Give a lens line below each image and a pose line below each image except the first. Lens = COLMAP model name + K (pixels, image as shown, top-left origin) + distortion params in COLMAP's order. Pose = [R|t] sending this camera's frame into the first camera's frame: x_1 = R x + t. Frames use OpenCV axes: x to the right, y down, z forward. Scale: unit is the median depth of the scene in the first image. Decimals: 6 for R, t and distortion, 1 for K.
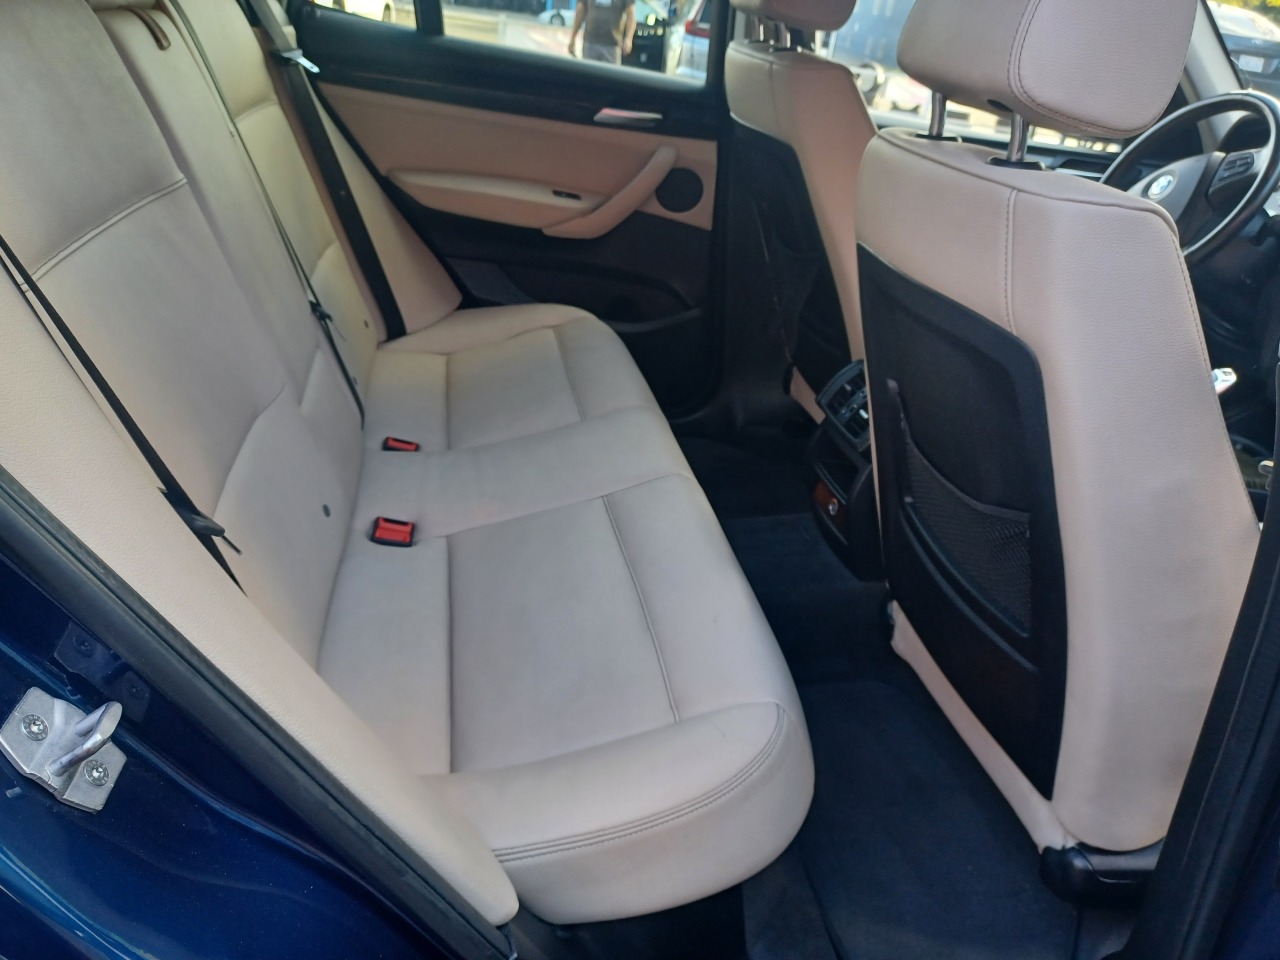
lens RADIAL K [[950.0, 0, 619.2], [0, 950.0, 478.7], [0, 0, 1]] dist [0.066430, -0.092380]
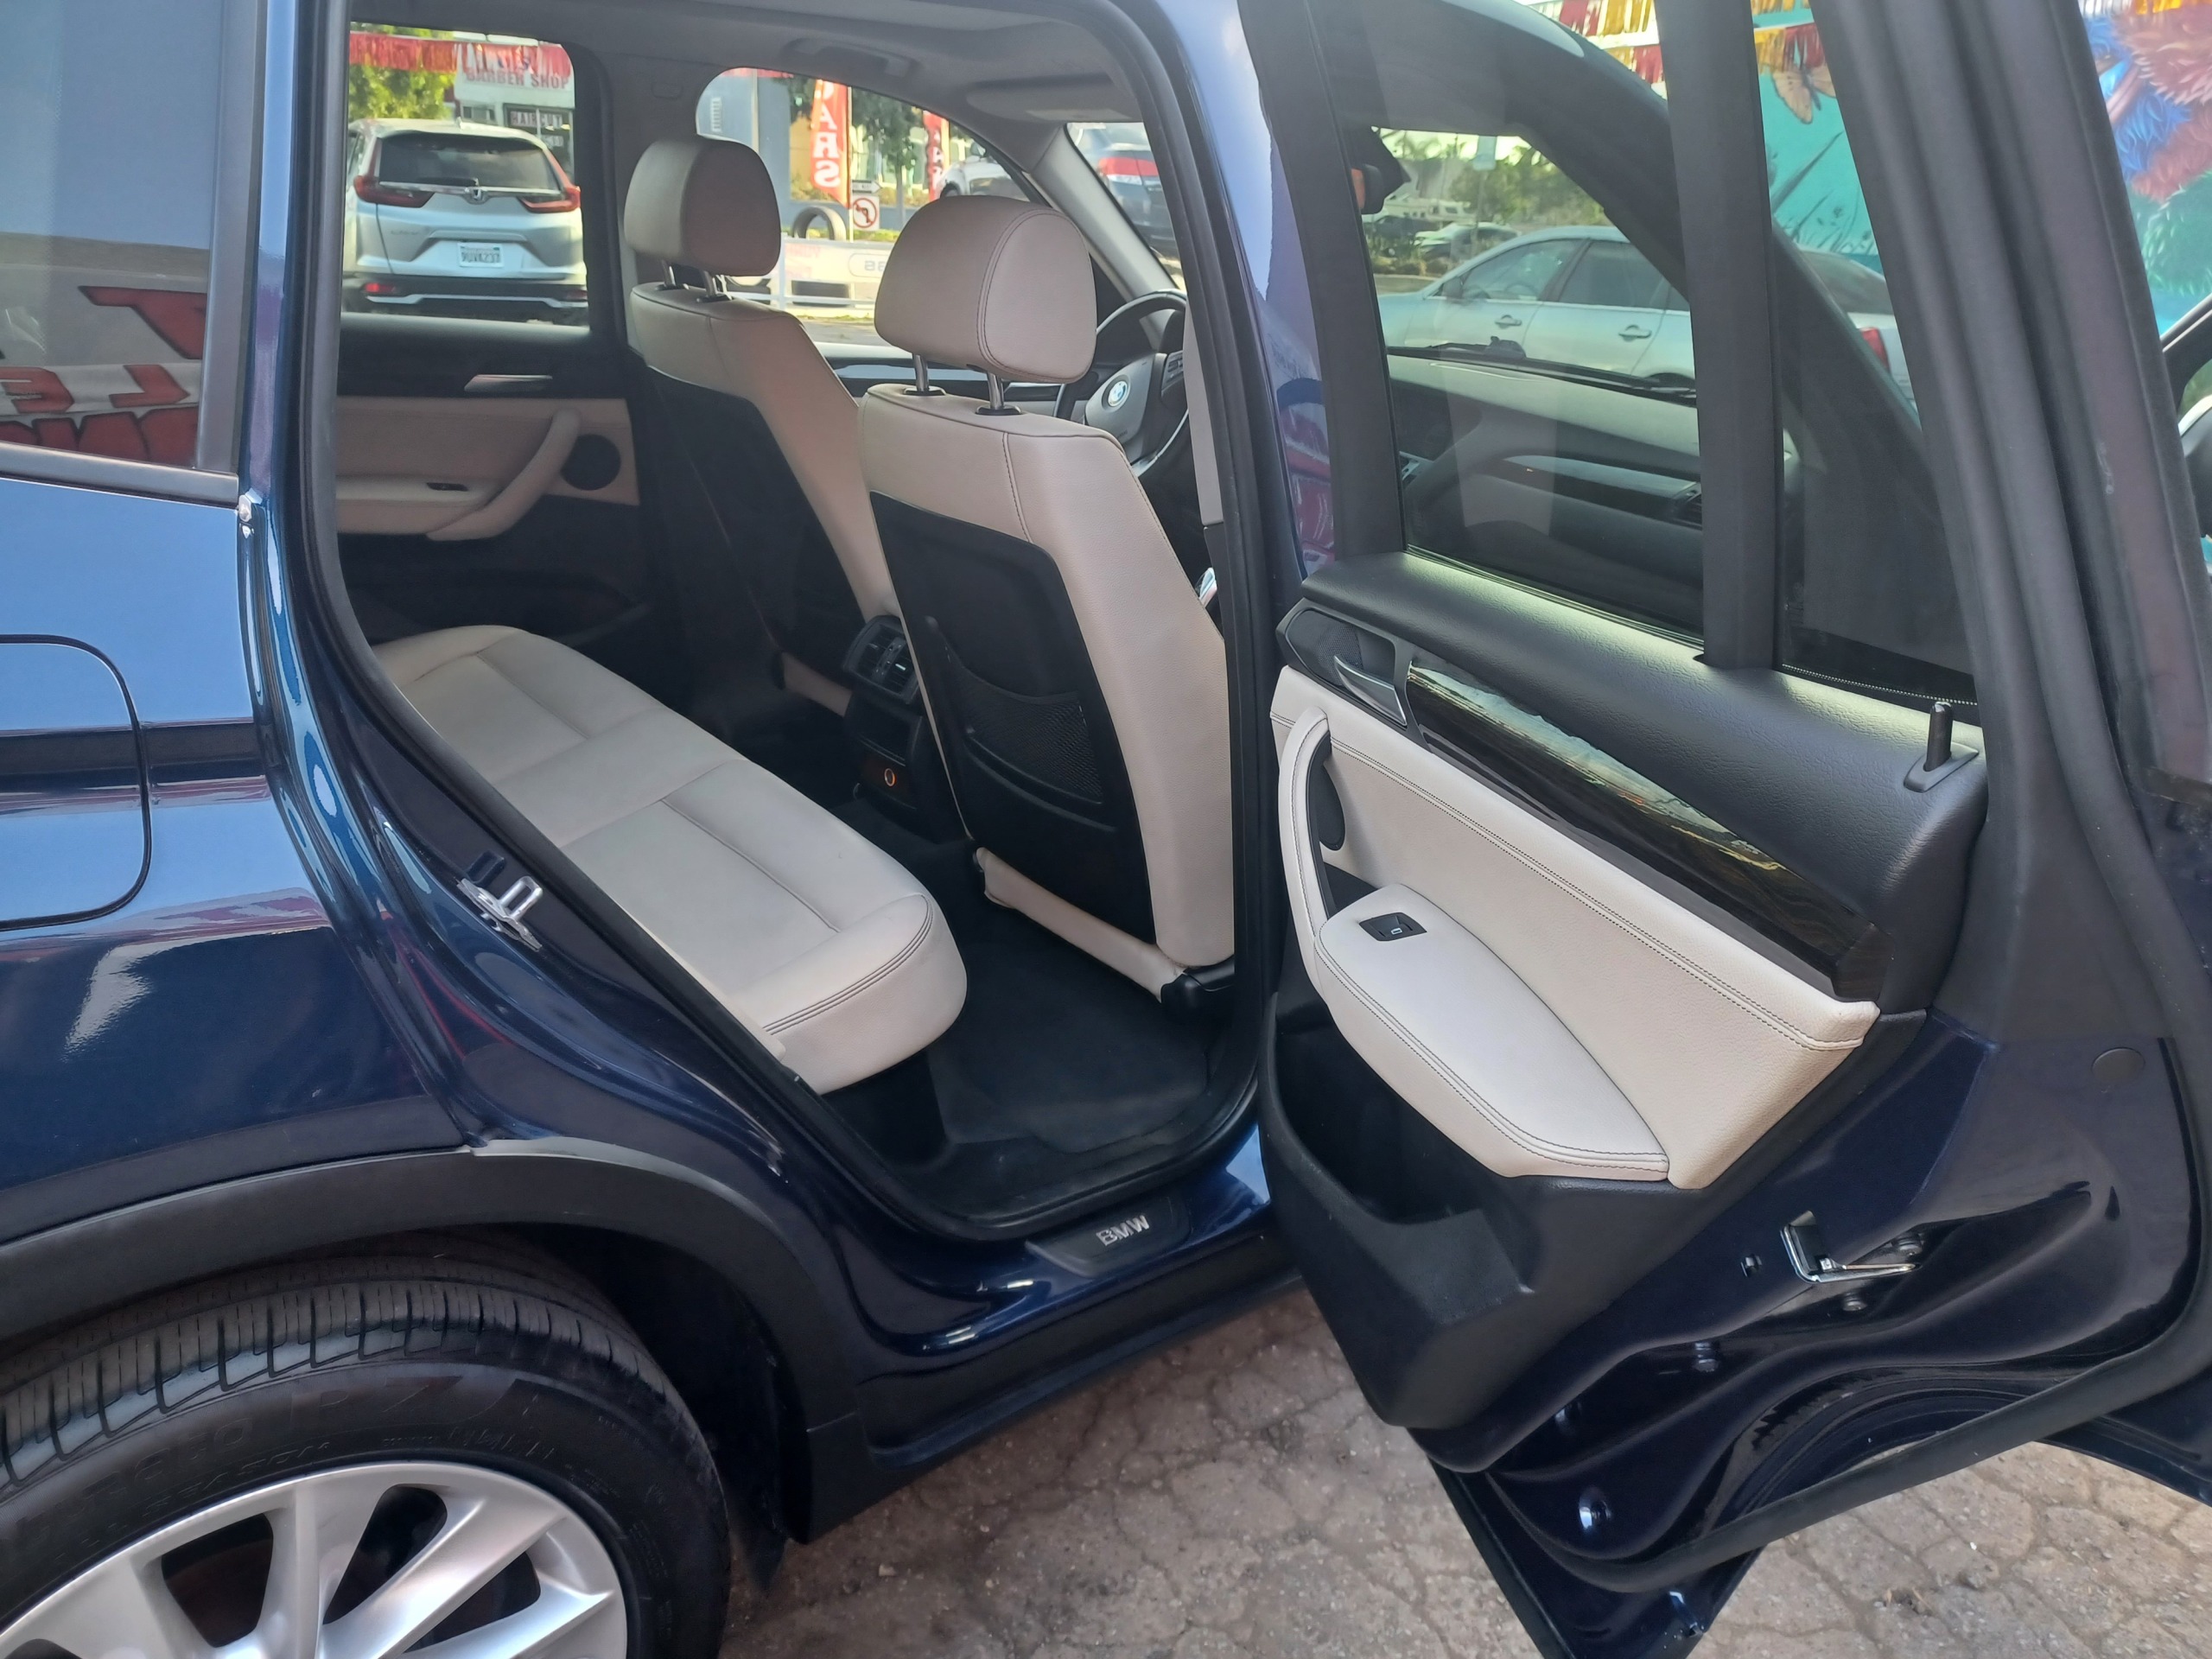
lens RADIAL K [[1630.3, 0, 1077.4], [0, 1630.3, 822.4], [0, 0, 1]] dist [0.010260, 0.027461]
pose [[0.890492, -0.224755, 0.395612, -0.254945], [0.244219, 0.969719, 0.001197, 0.119720], [-0.383901, 0.095550, 0.918417, -0.524042]]
